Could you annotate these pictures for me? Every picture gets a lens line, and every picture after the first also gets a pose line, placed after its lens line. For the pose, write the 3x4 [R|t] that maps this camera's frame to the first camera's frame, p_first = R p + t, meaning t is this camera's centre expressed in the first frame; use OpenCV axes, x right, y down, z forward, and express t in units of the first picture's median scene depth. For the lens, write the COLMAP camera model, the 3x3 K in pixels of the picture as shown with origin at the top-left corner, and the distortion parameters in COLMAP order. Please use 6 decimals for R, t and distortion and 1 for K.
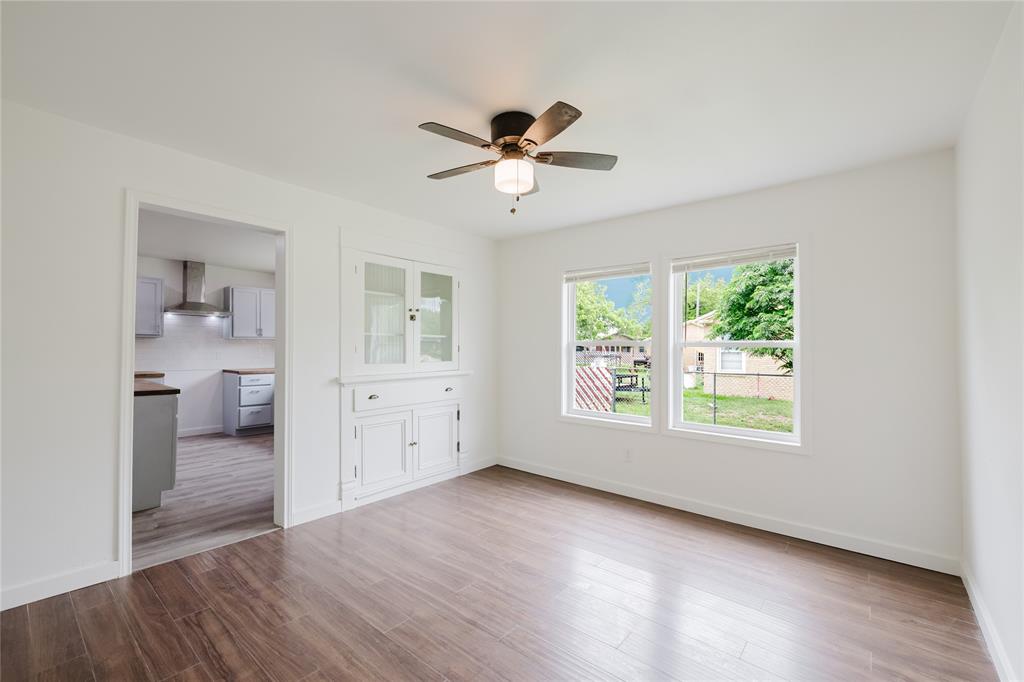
lens RADIAL K [[427.0, 0, 512.0], [0, 427.0, 341.0], [0, 0, 1]] dist [0.002571, 0.000563]
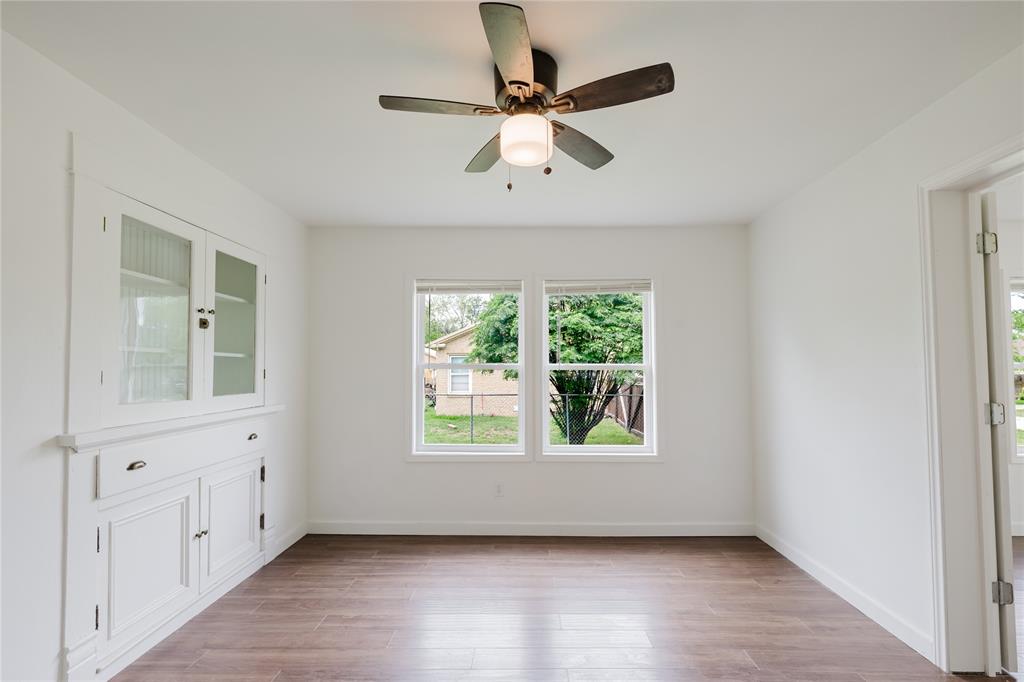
lens RADIAL K [[434.5, 0, 514.0], [0, 434.5, 355.6], [0, 0, 1]] dist [0.001728, 0.000297]
pose [[0.778353, 0.015881, 0.627626, -0.281920], [-0.003013, 0.999763, -0.021560, 0.002804], [-0.627819, 0.014890, 0.778217, 0.252330]]
